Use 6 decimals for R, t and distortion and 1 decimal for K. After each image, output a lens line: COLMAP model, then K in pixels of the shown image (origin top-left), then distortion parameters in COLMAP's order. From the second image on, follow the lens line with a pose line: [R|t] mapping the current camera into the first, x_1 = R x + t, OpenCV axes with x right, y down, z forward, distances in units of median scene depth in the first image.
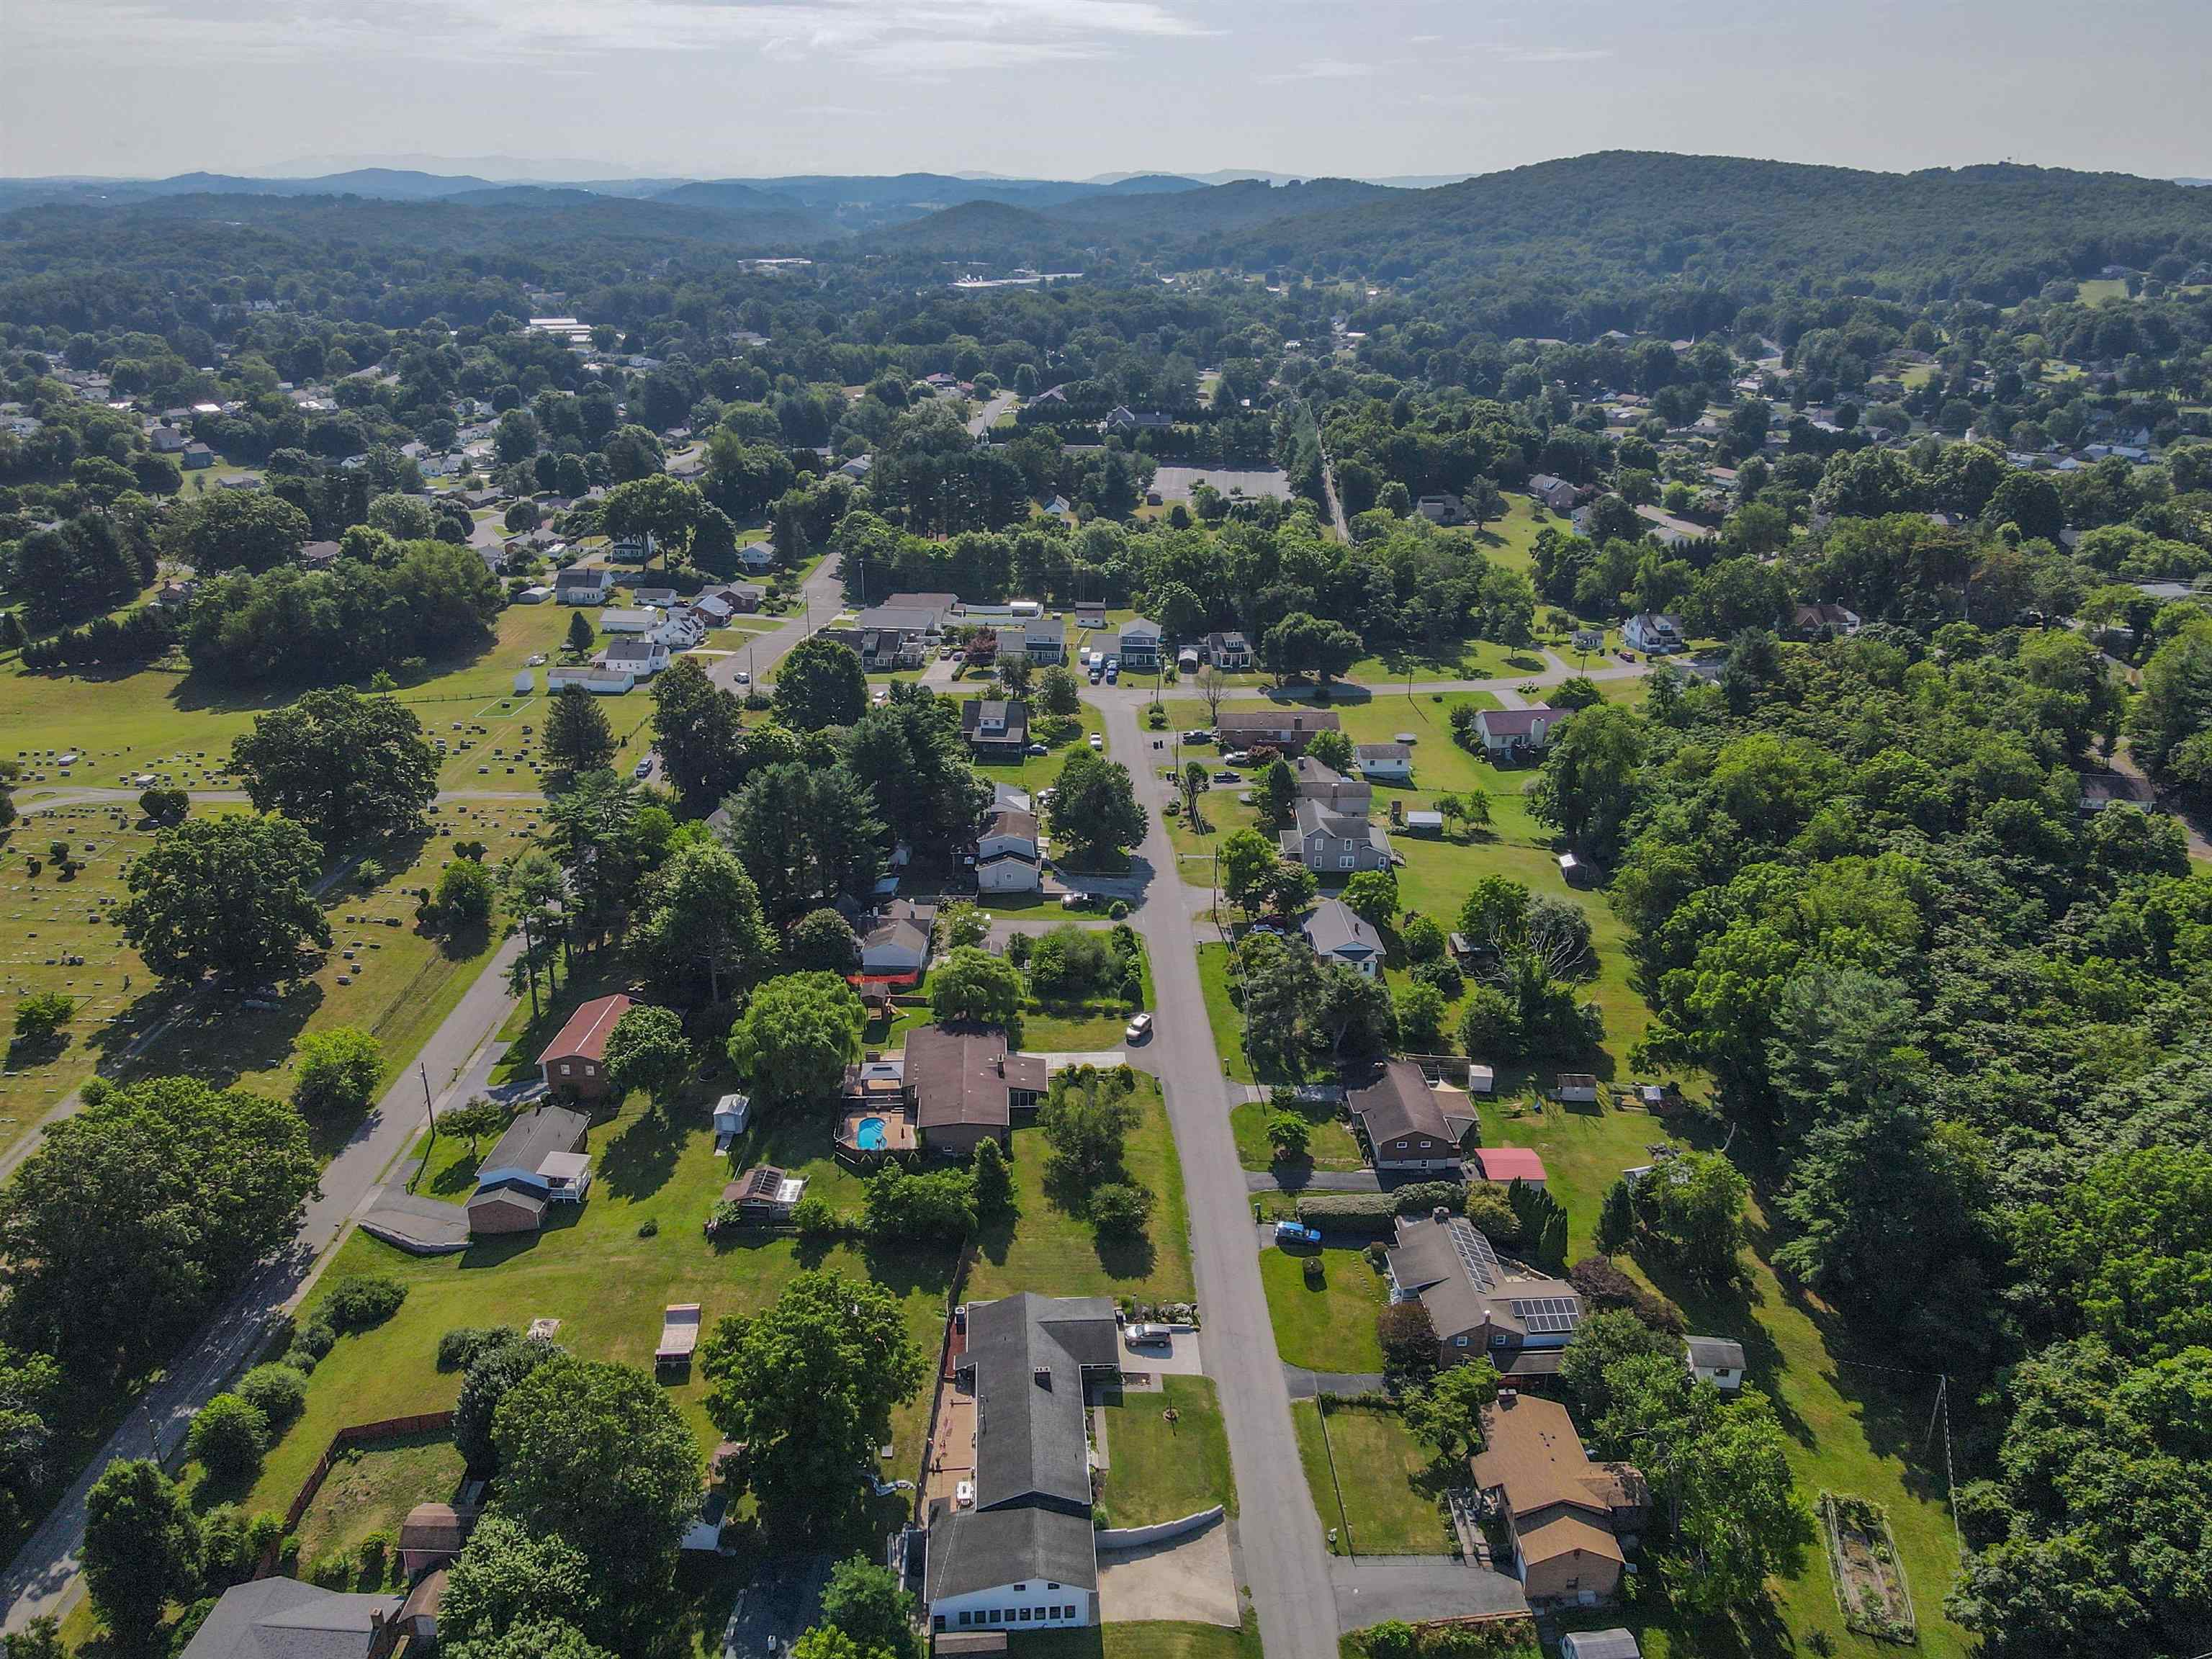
lens RADIAL K [[1550.5, 0, 1115.1], [0, 1550.5, 898.8], [0, 0, 1]] dist [-0.001379, 0.010399]
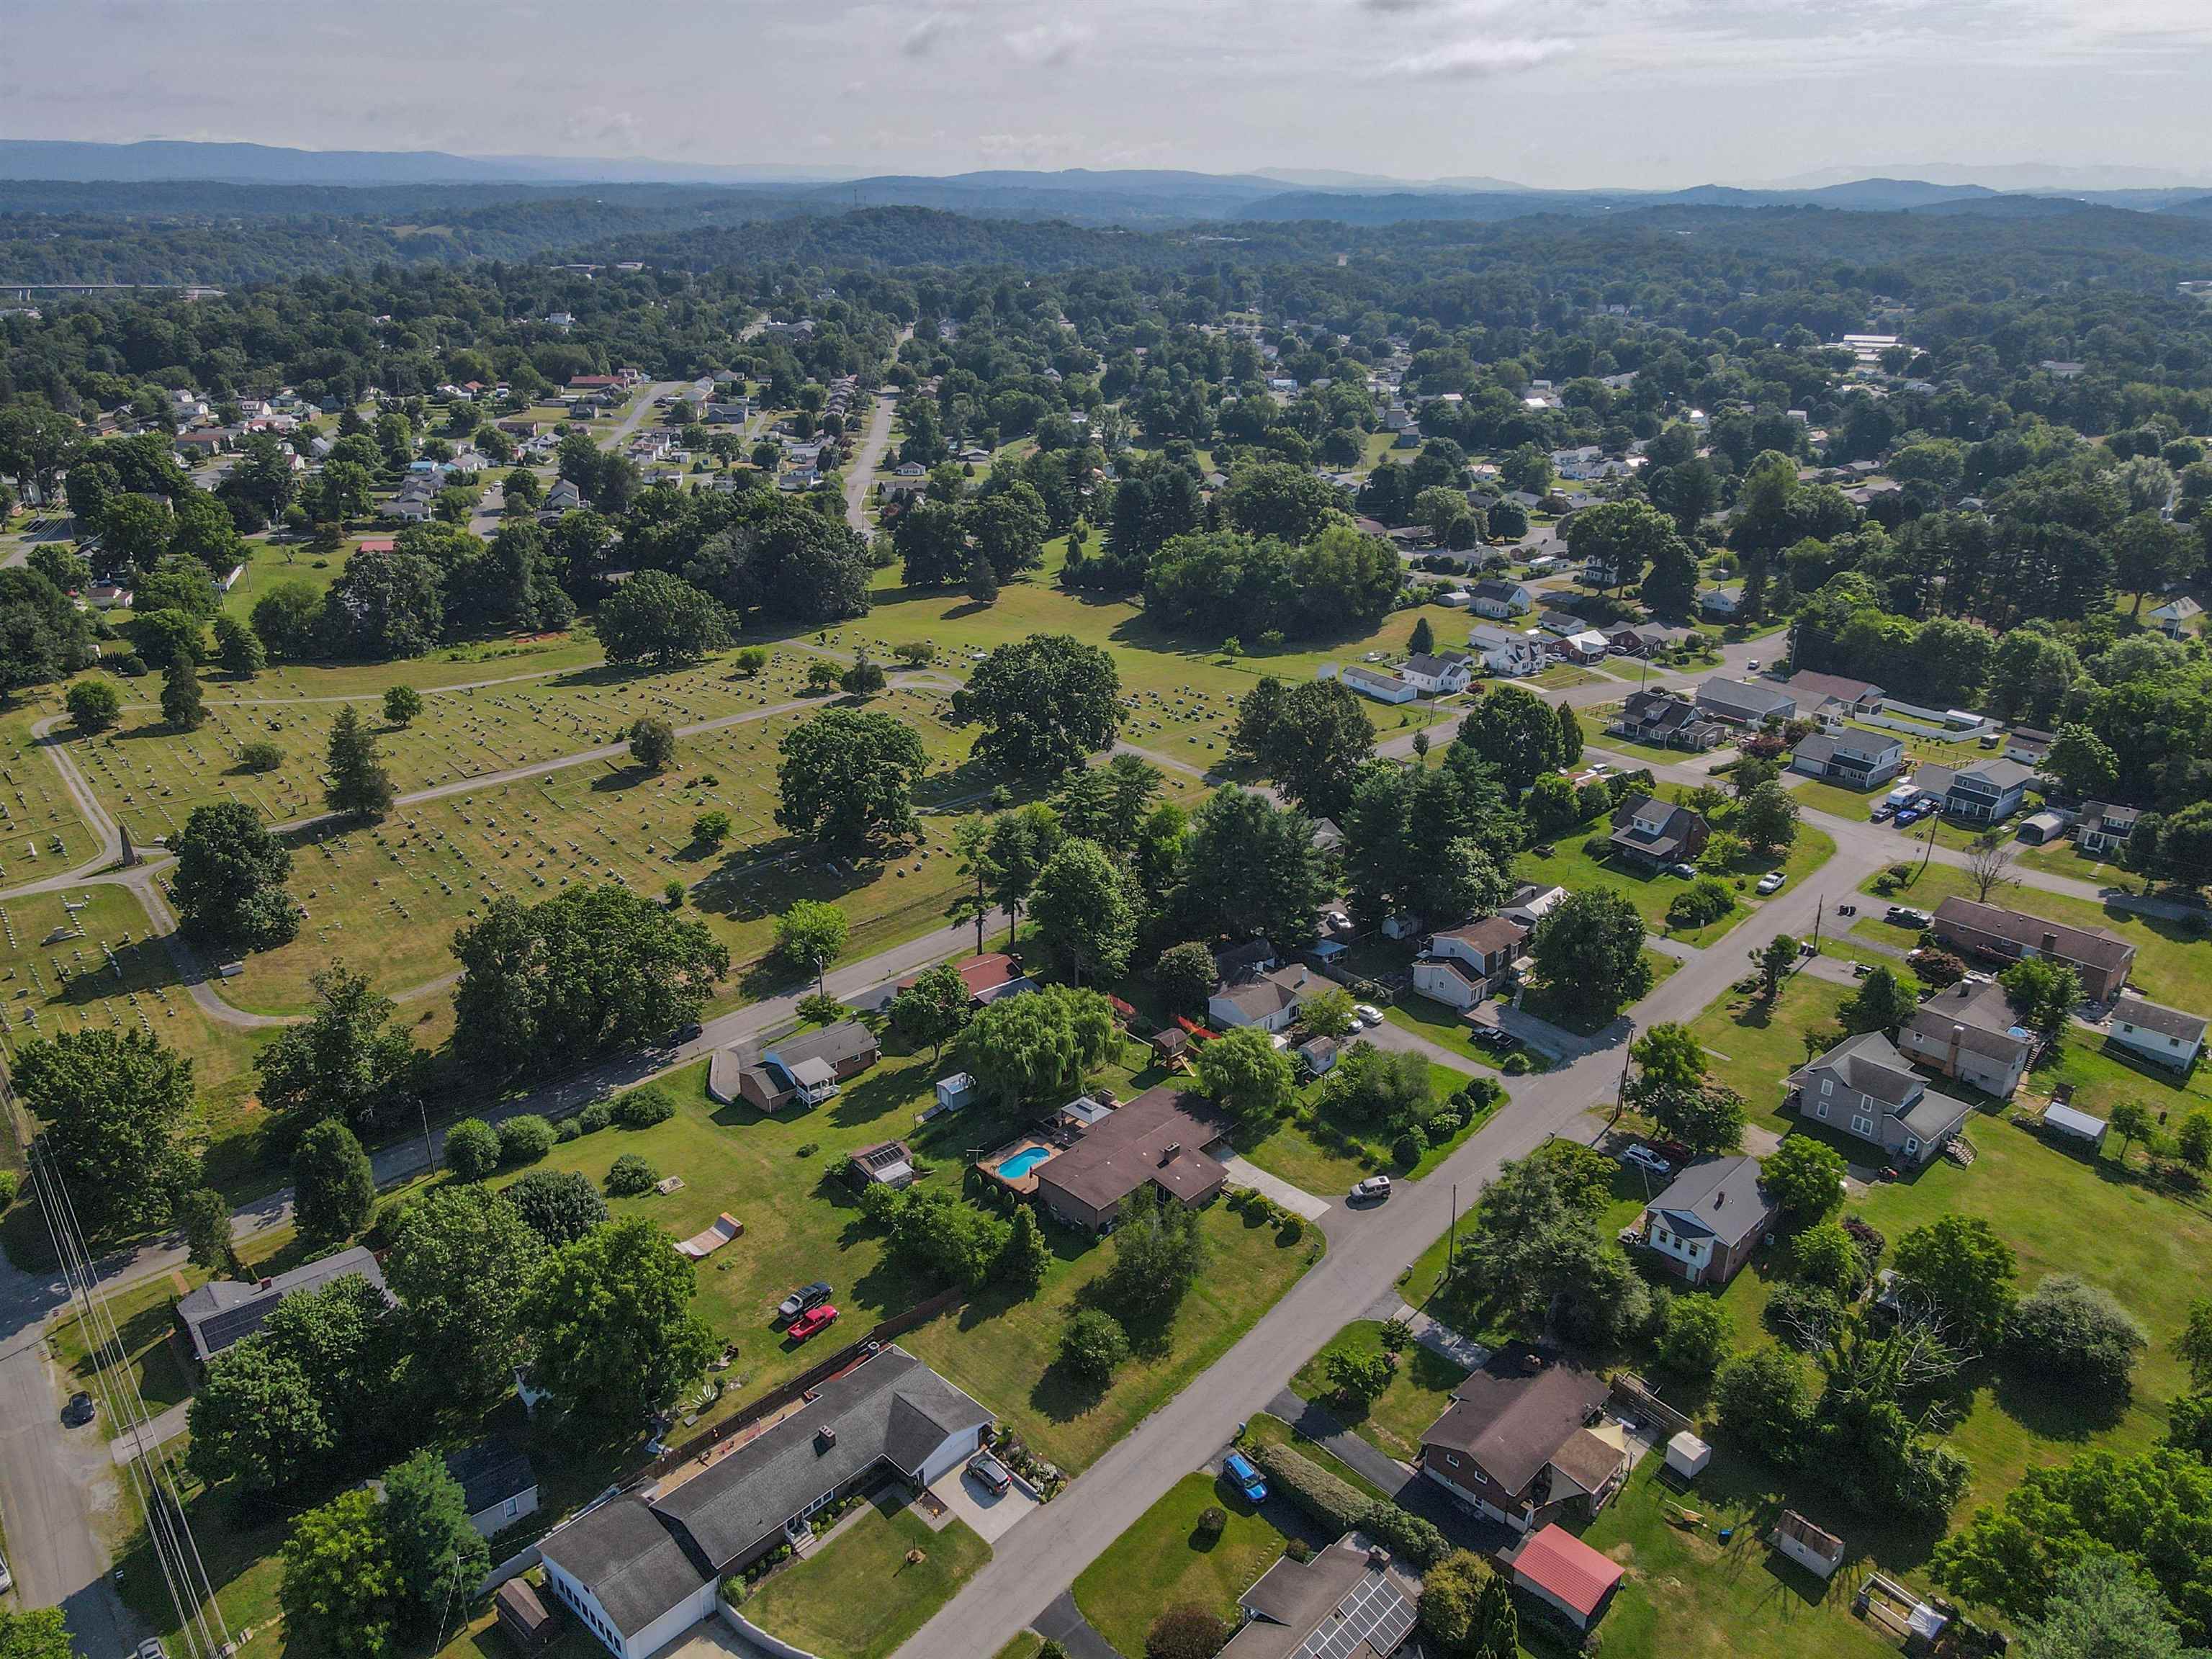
lens RADIAL K [[1606.4, 0, 1115.4], [0, 1606.4, 832.5], [0, 0, 1]] dist [0.004766, 0.001360]
pose [[0.682782, 0.269284, -0.679187, 0.469962], [-0.305515, 0.949656, 0.069388, -0.121155], [0.663679, 0.160125, 0.730678, 0.247638]]
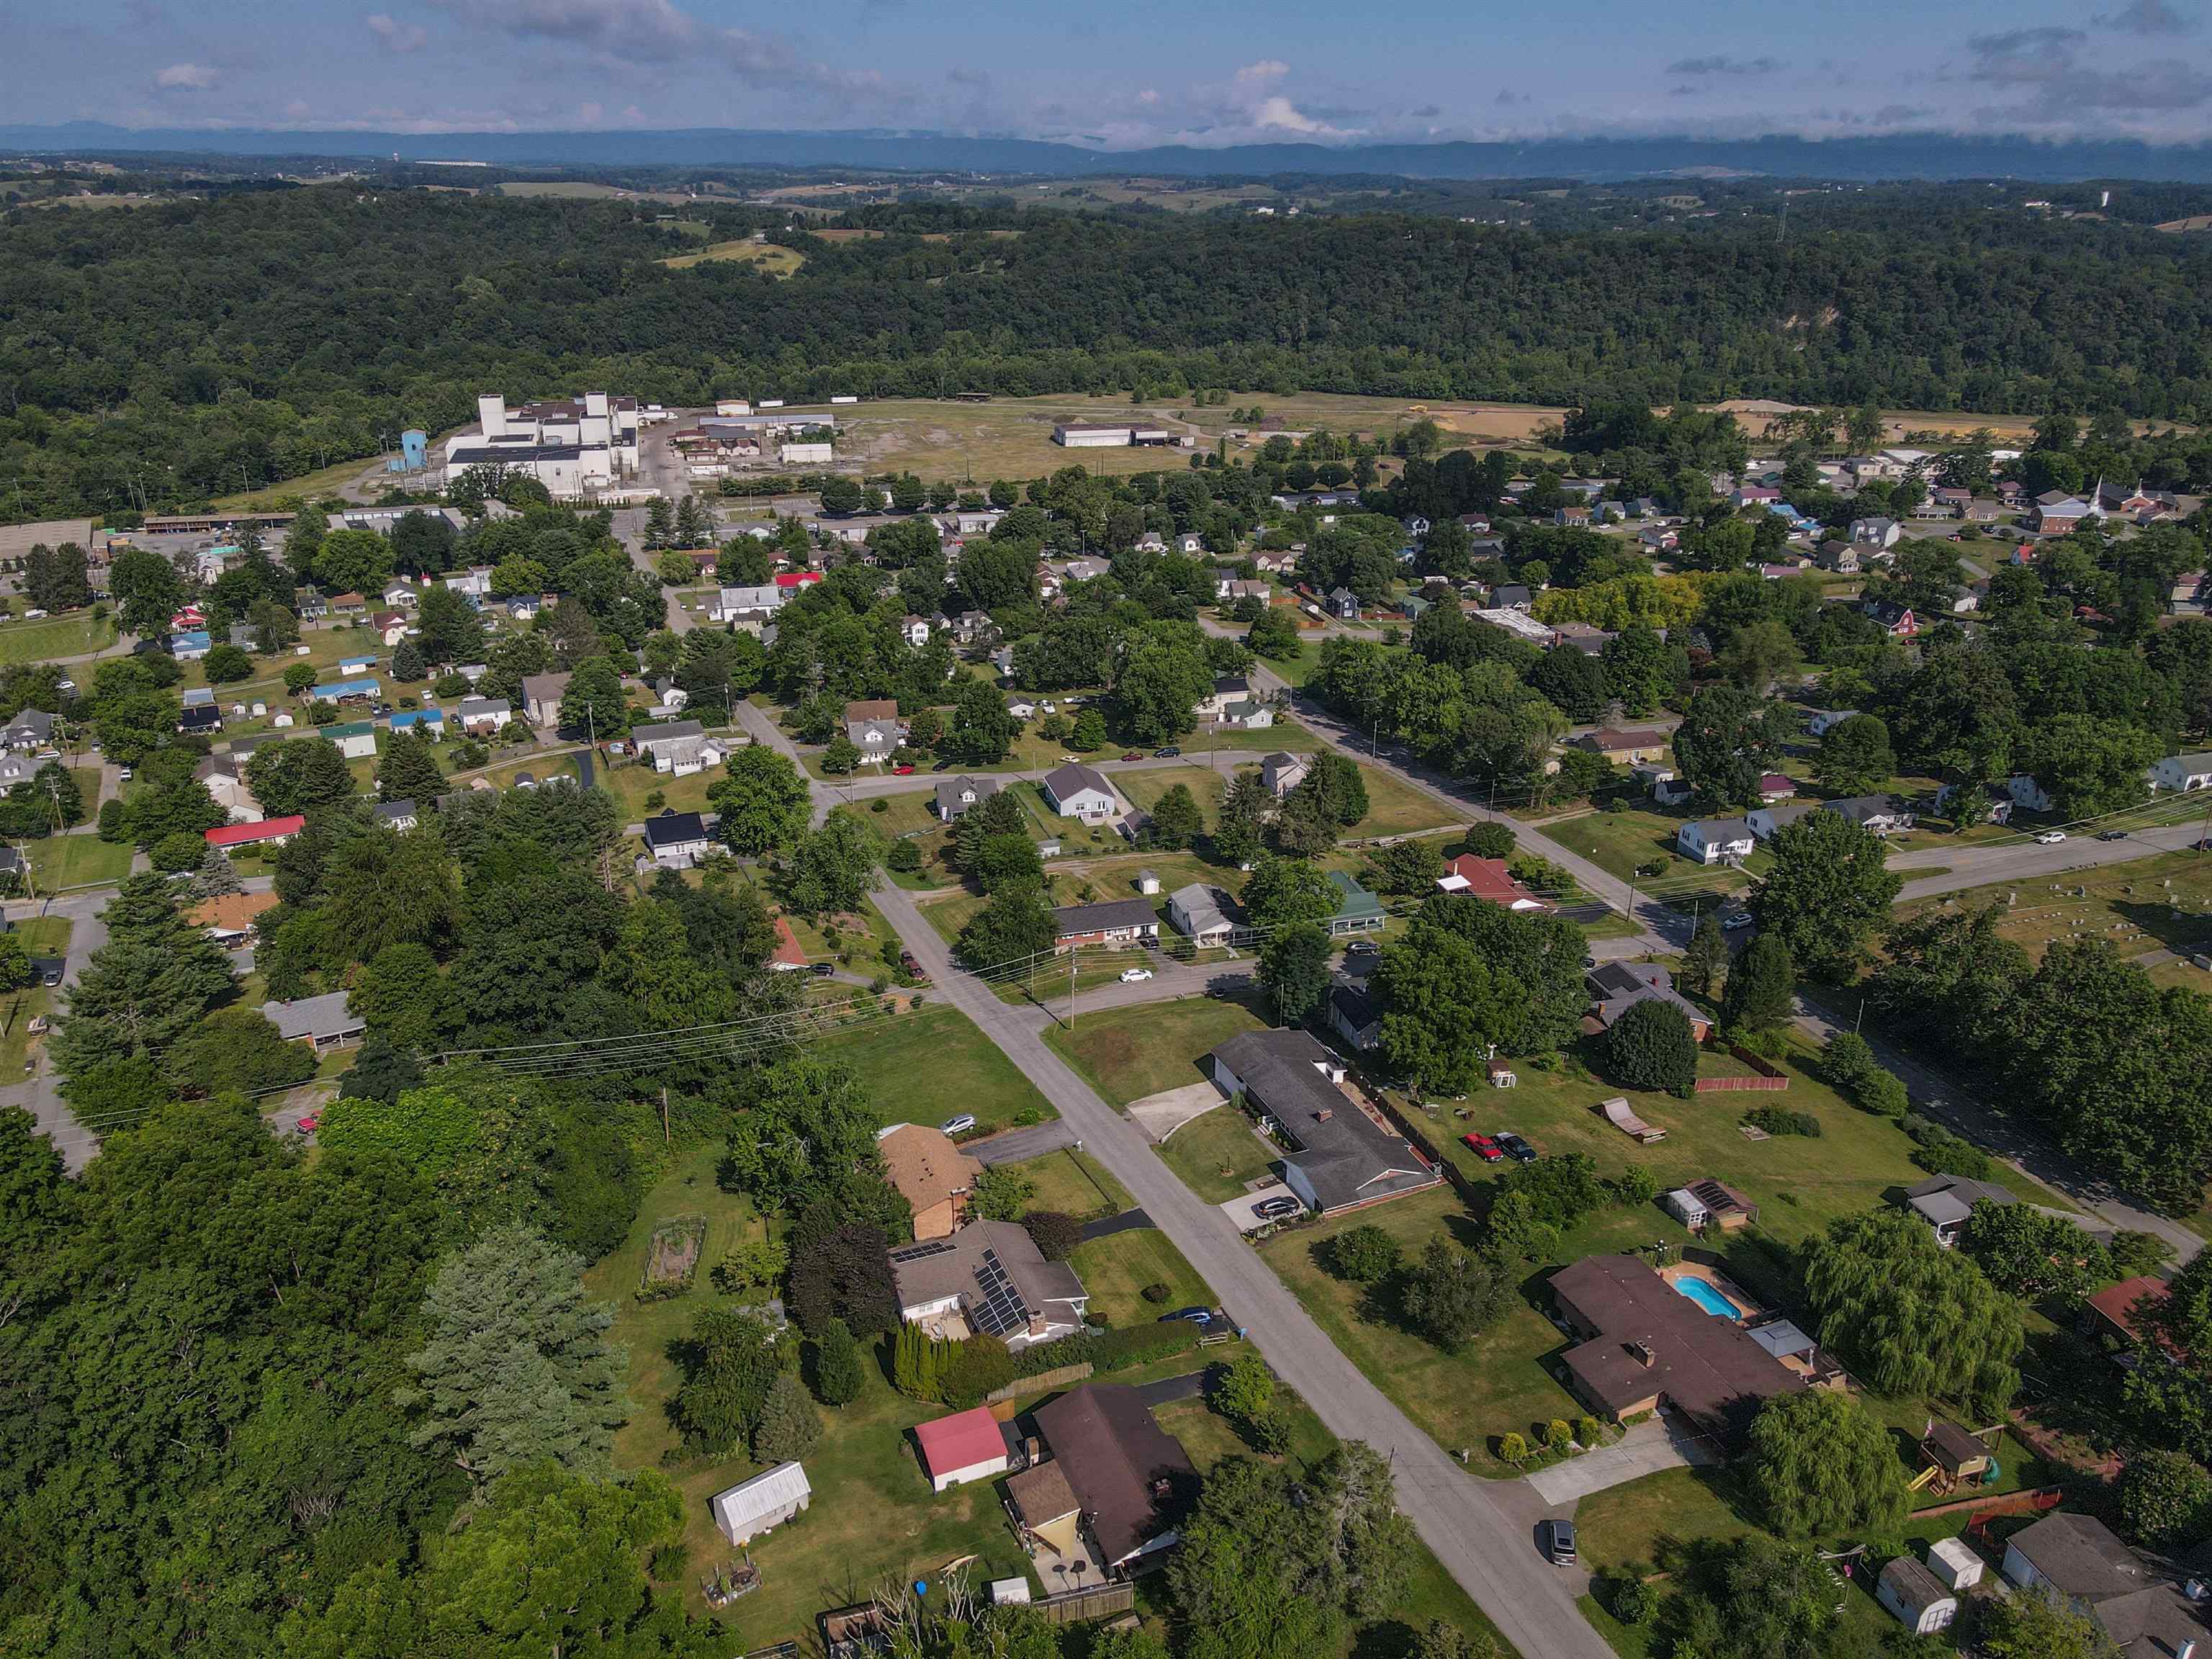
lens RADIAL K [[1613.1, 0, 1102.1], [0, 1613.1, 832.1], [0, 0, 1]] dist [0.009616, 0.008208]
pose [[-0.950707, 0.099498, -0.293696, 0.350804], [-0.145633, 0.692909, 0.706164, -0.539146], [0.273766, 0.714127, -0.644263, 1.187148]]
